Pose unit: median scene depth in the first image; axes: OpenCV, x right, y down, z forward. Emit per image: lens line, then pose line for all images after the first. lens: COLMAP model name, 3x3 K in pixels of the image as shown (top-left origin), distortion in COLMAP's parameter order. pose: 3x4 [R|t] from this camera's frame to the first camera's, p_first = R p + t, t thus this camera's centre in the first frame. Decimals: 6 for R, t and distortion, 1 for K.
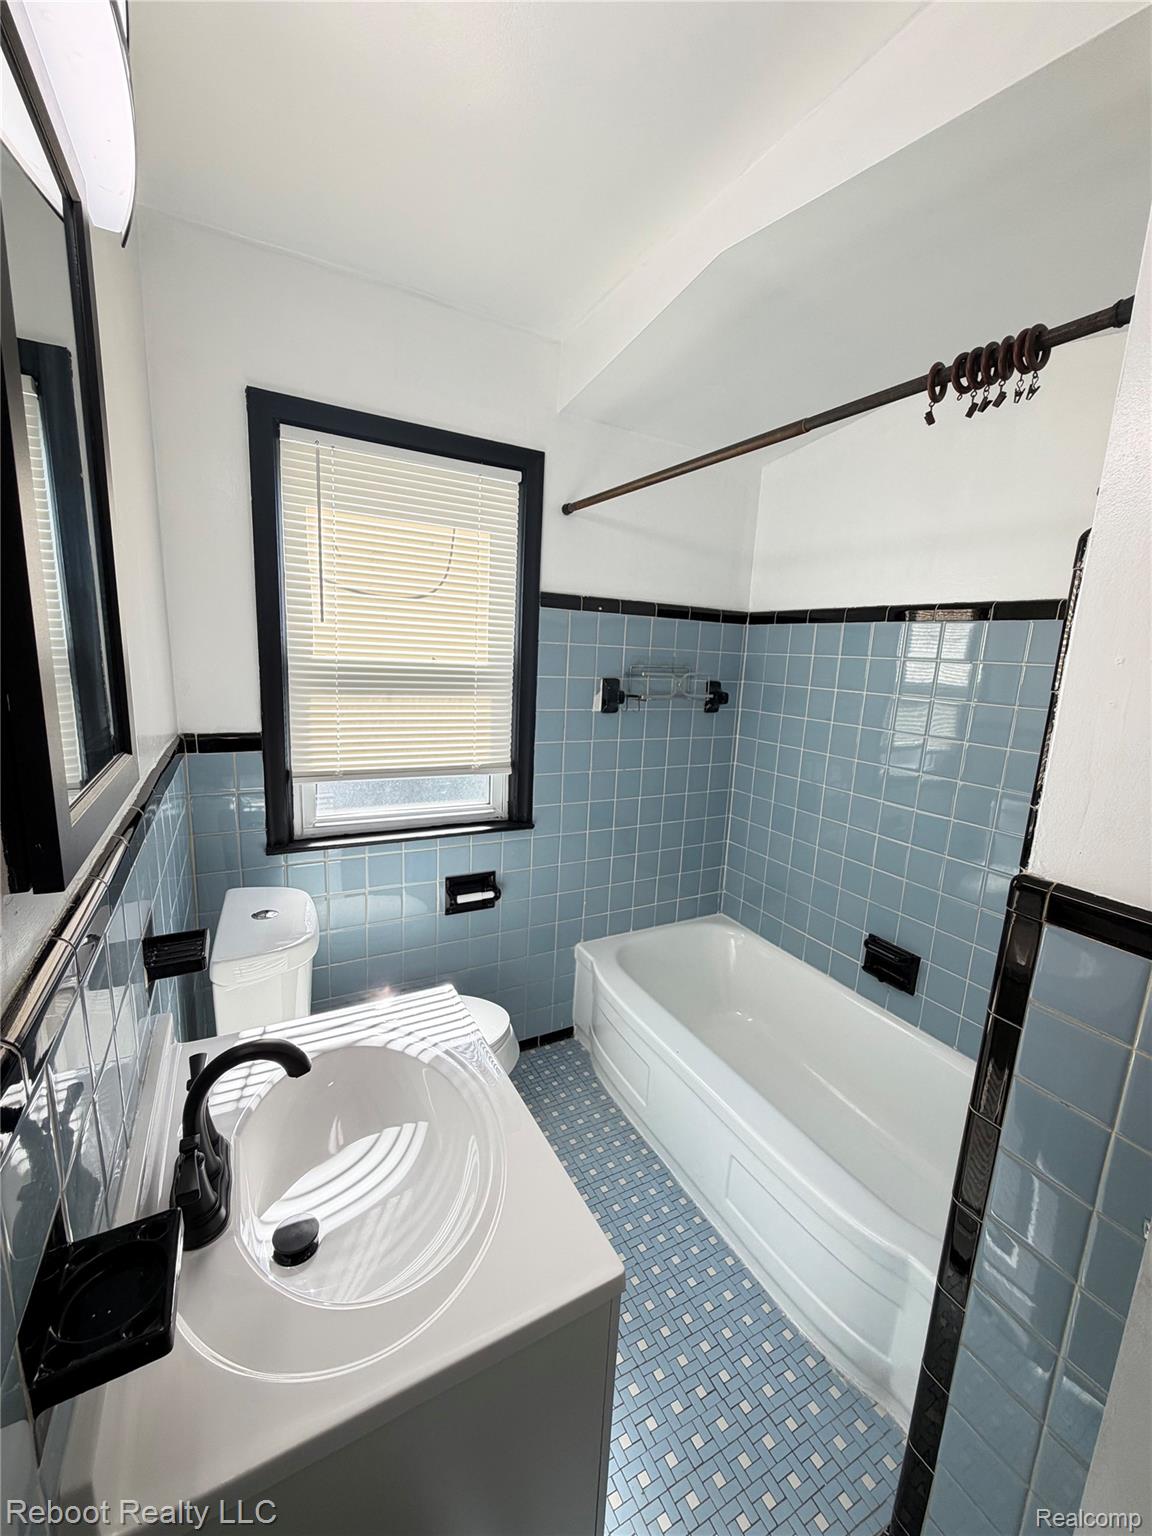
lens RADIAL K [[613.6, 0, 577.5], [0, 613.6, 765.7], [0, 0, 1]] dist [0.001306, -0.001135]
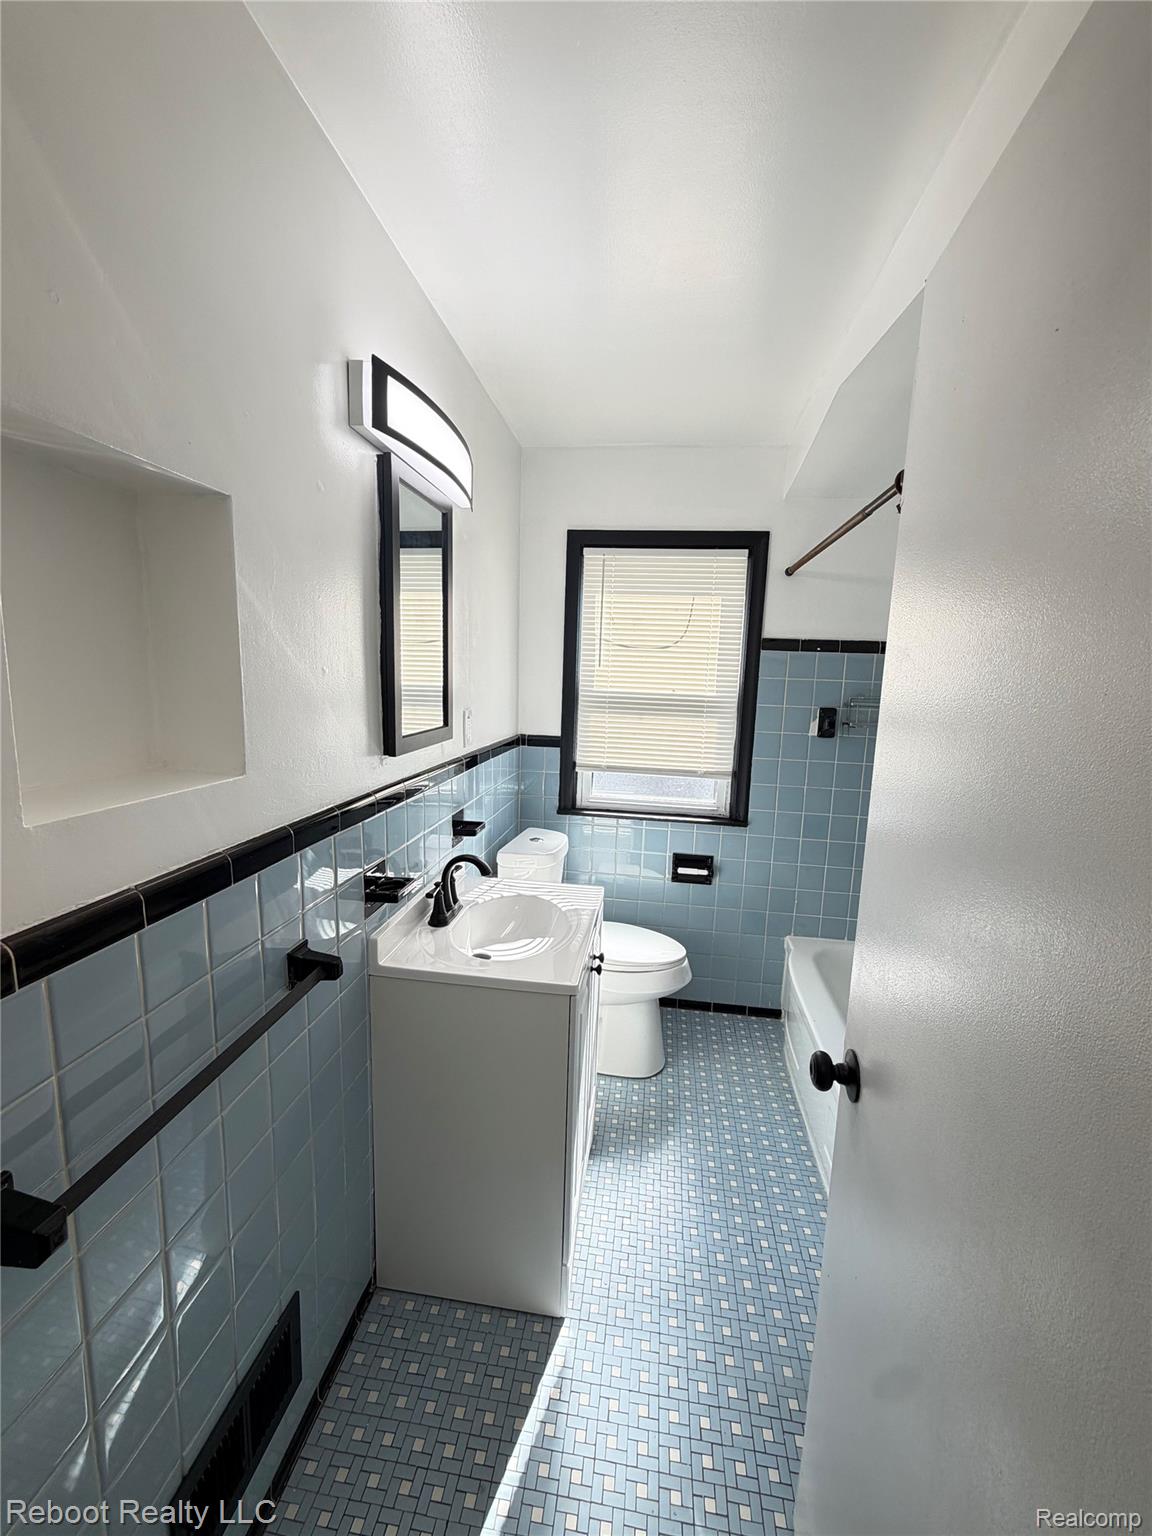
lens RADIAL K [[613.6, 0, 582.0], [0, 613.6, 767.1], [0, 0, 1]] dist [0.001306, -0.001135]
pose [[0.809858, 0.068829, -0.582574, 0.395852], [-0.105219, 0.994031, -0.028828, 0.056361], [0.577113, 0.084644, 0.812266, -0.220418]]
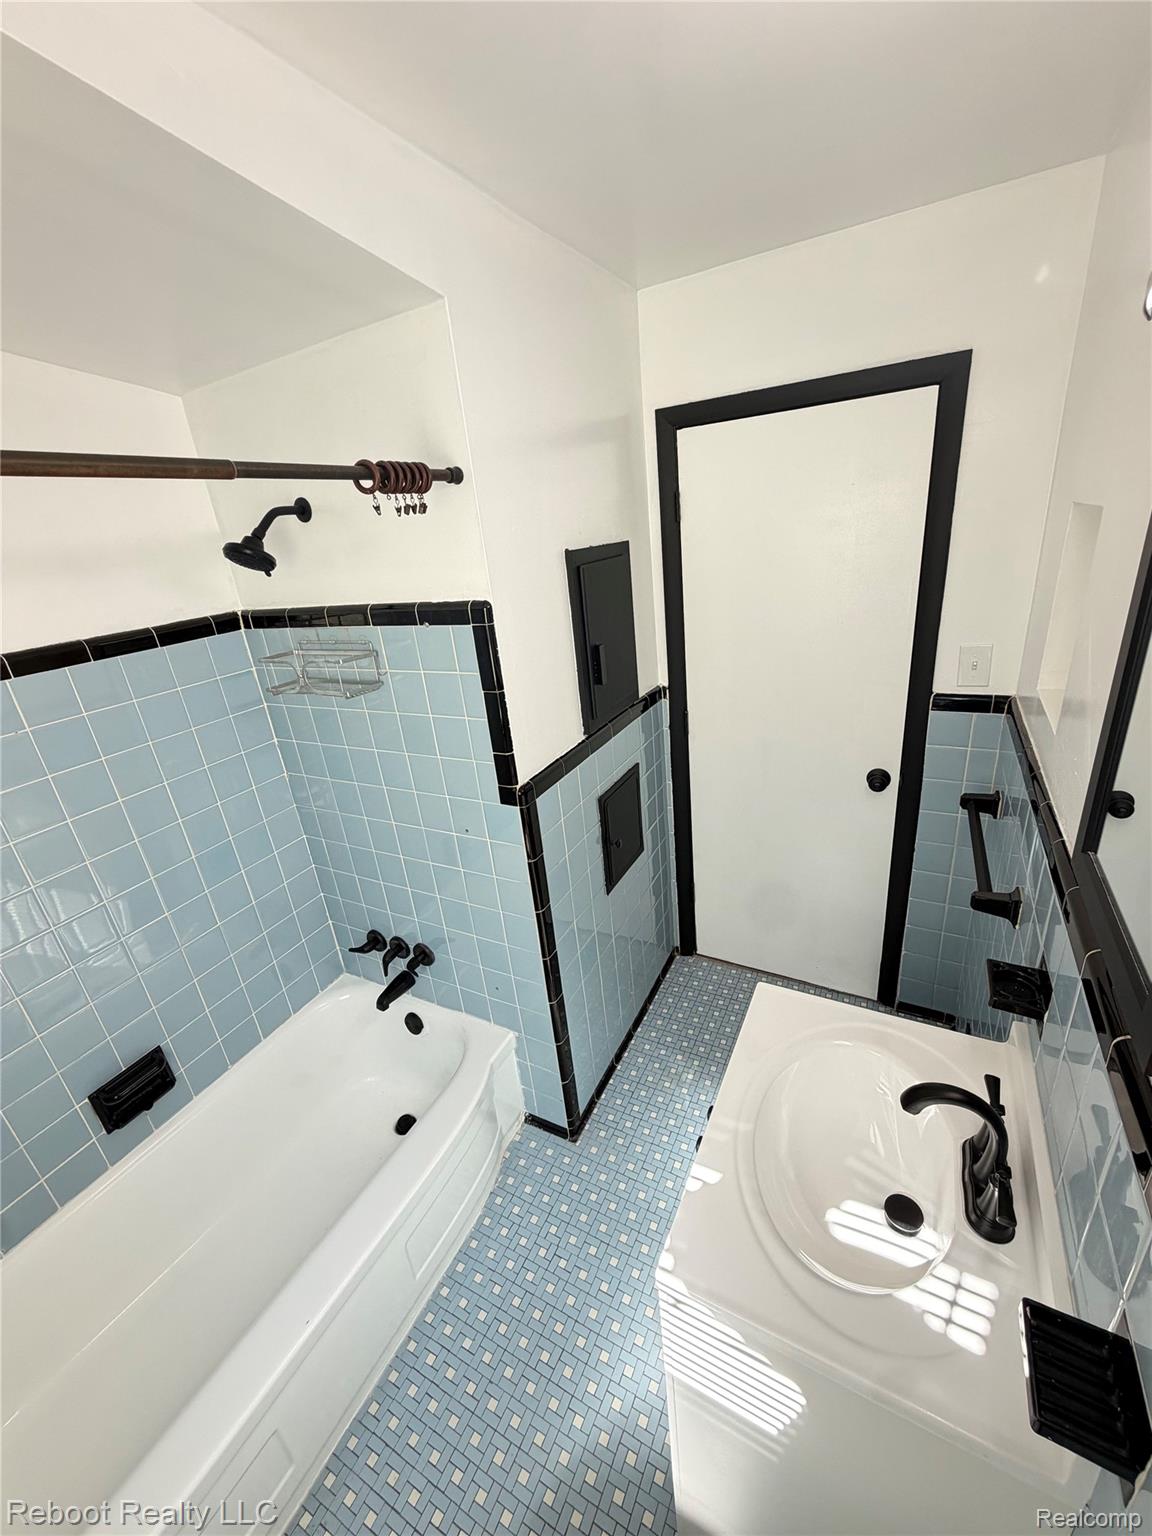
lens RADIAL K [[613.6, 0, 580.8], [0, 613.6, 763.8], [0, 0, 1]] dist [0.001306, -0.001135]
pose [[-0.553284, -0.309752, 0.773260, -0.311858], [0.220738, 0.840585, 0.494663, -0.309120], [-0.803213, 0.444377, -0.396708, 0.647142]]
